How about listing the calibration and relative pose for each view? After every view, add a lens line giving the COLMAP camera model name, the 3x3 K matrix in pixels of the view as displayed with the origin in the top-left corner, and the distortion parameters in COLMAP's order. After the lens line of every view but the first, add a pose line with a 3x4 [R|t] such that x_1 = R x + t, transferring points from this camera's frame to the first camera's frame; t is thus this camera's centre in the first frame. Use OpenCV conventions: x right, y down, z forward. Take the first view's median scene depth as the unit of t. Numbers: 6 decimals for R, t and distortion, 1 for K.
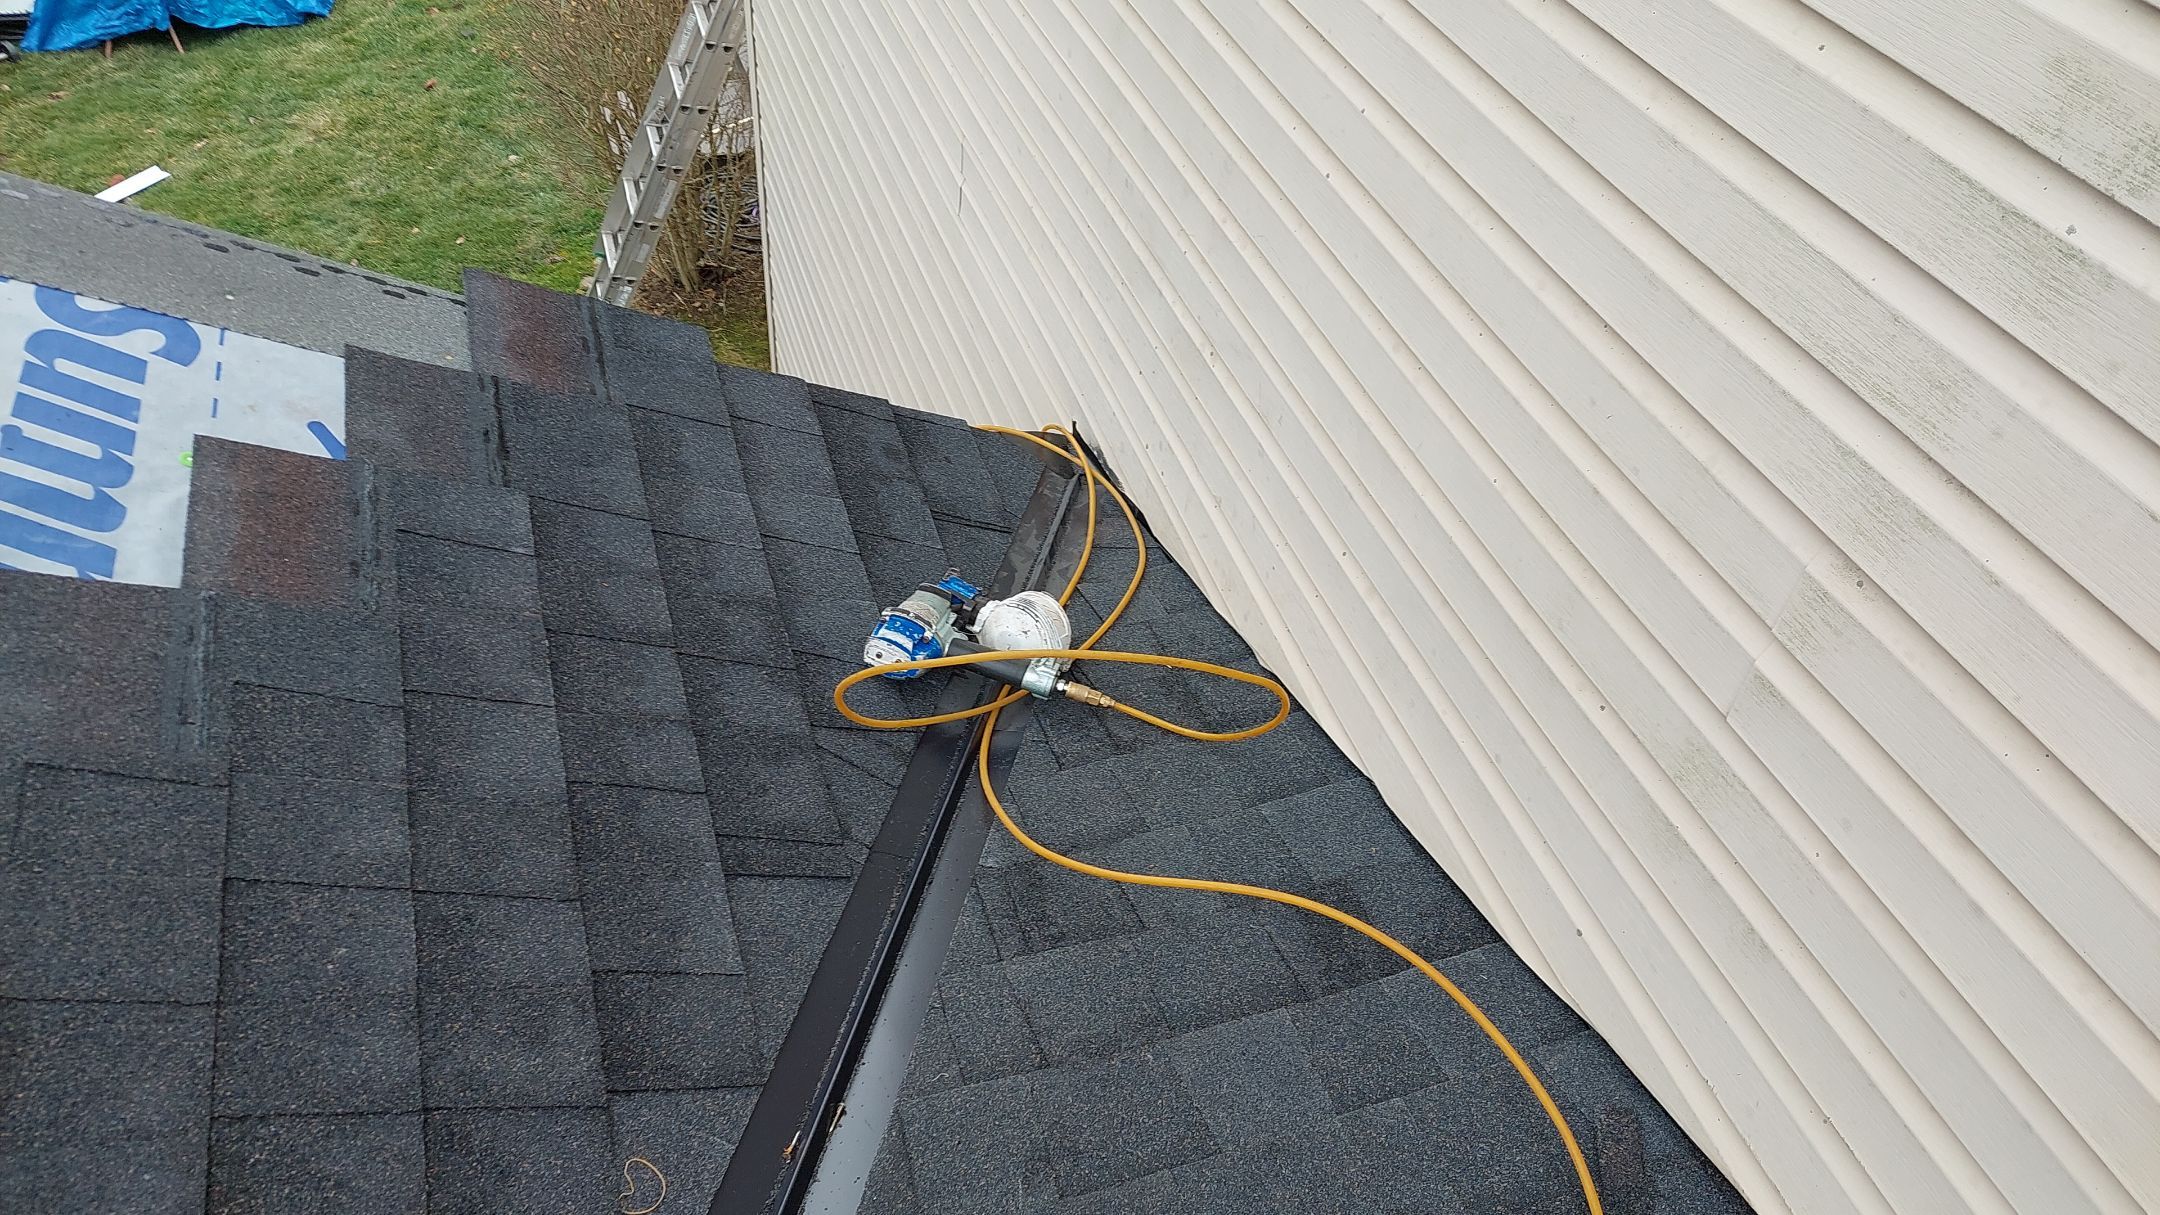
lens RADIAL K [[1641.7, 0, 1080.0], [0, 1641.7, 607.5], [0, 0, 1]] dist [0.093117, -0.111078]
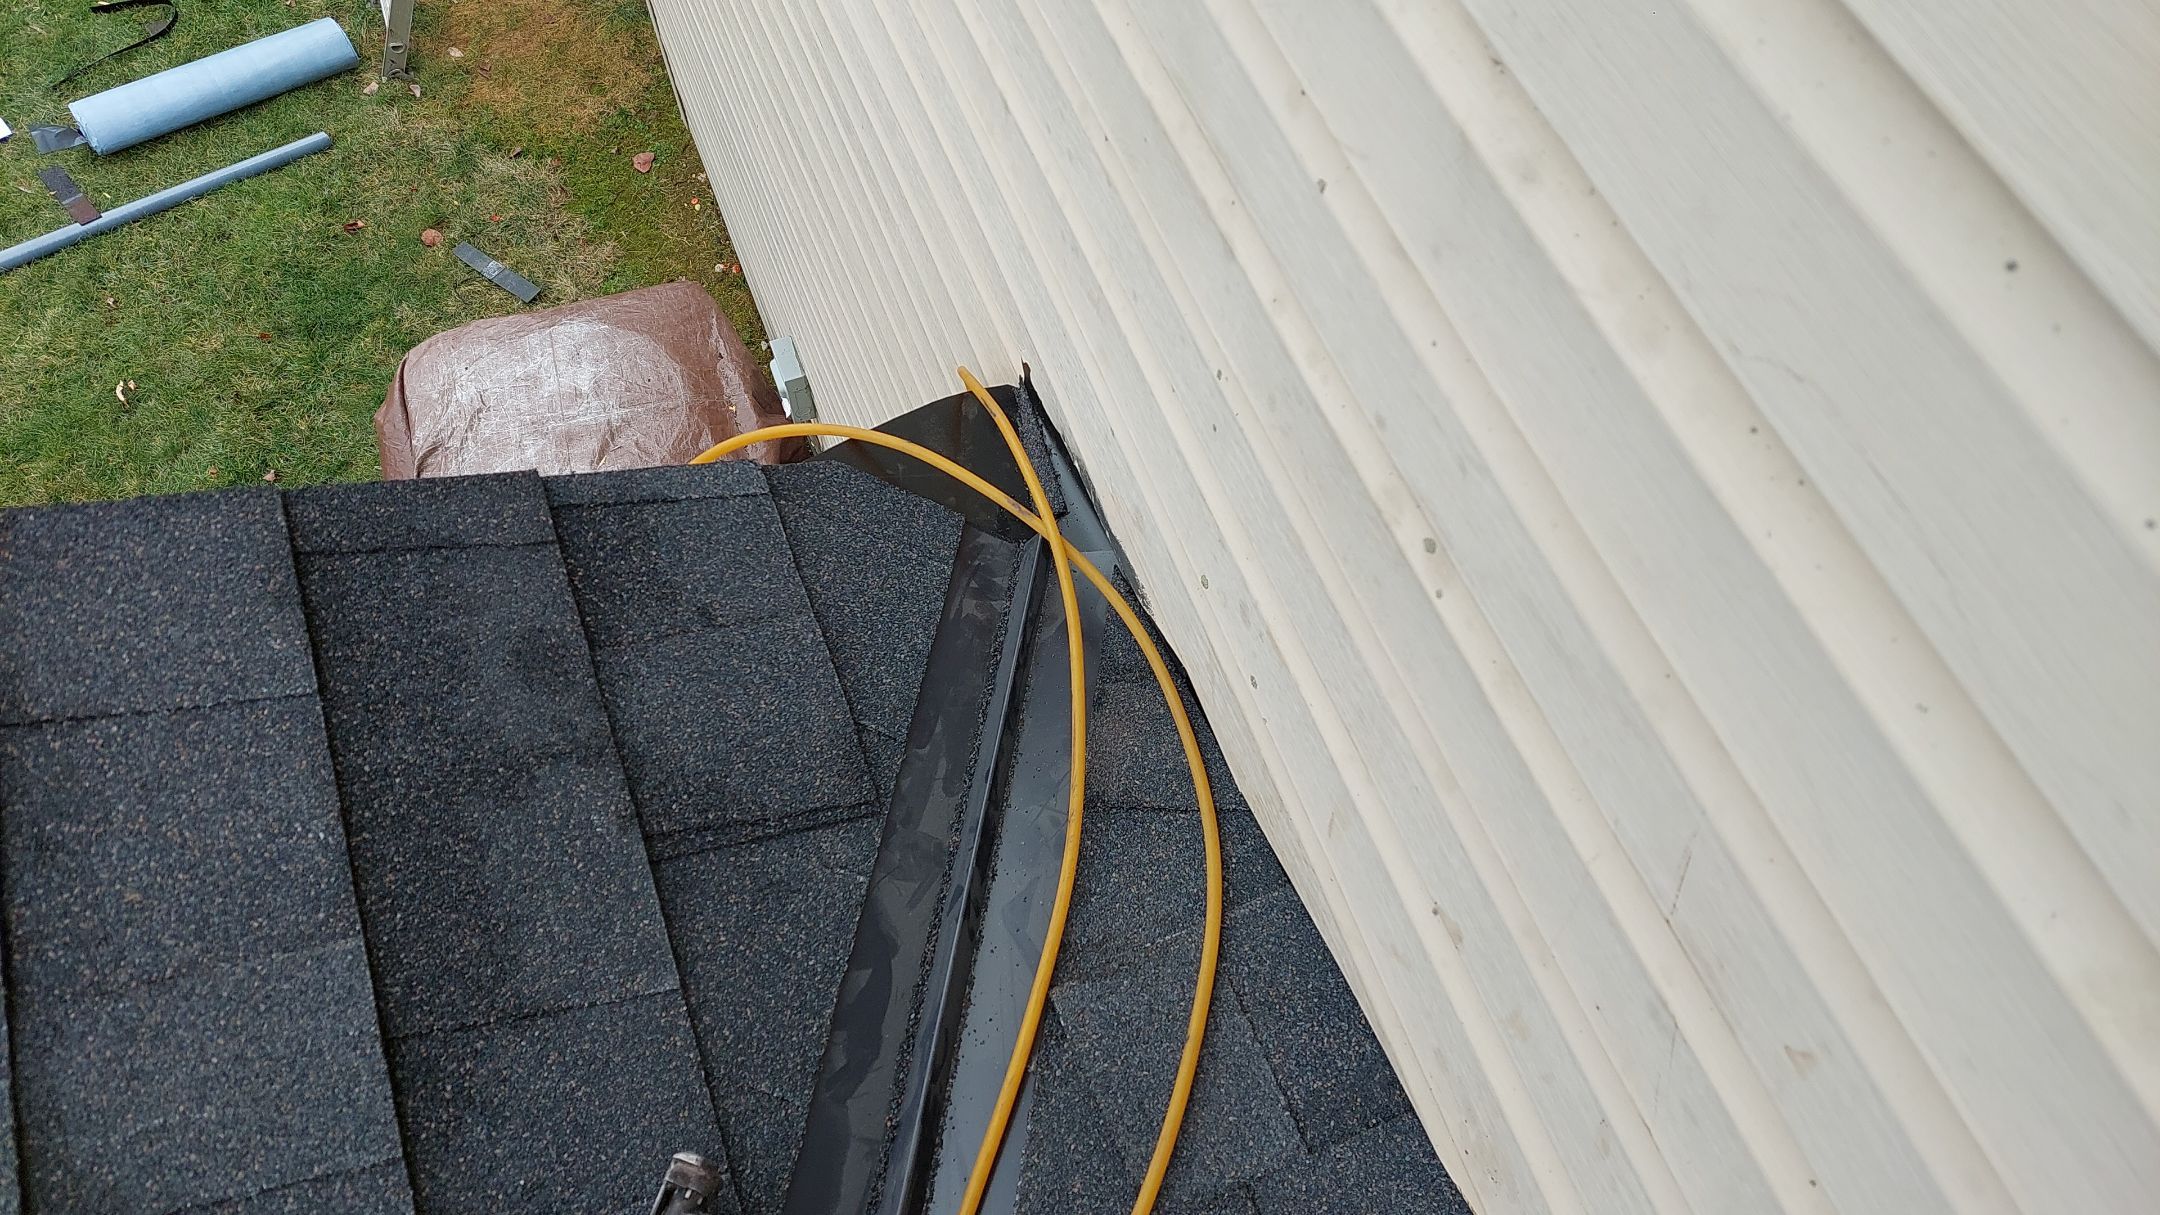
lens RADIAL K [[1641.7, 0, 1080.0], [0, 1641.7, 607.5], [0, 0, 1]] dist [0.093117, -0.111078]
pose [[0.996527, -0.078690, -0.027231, 0.022072], [0.083234, 0.950707, 0.298710, -0.210841], [0.002383, -0.299939, 0.953955, 0.637449]]
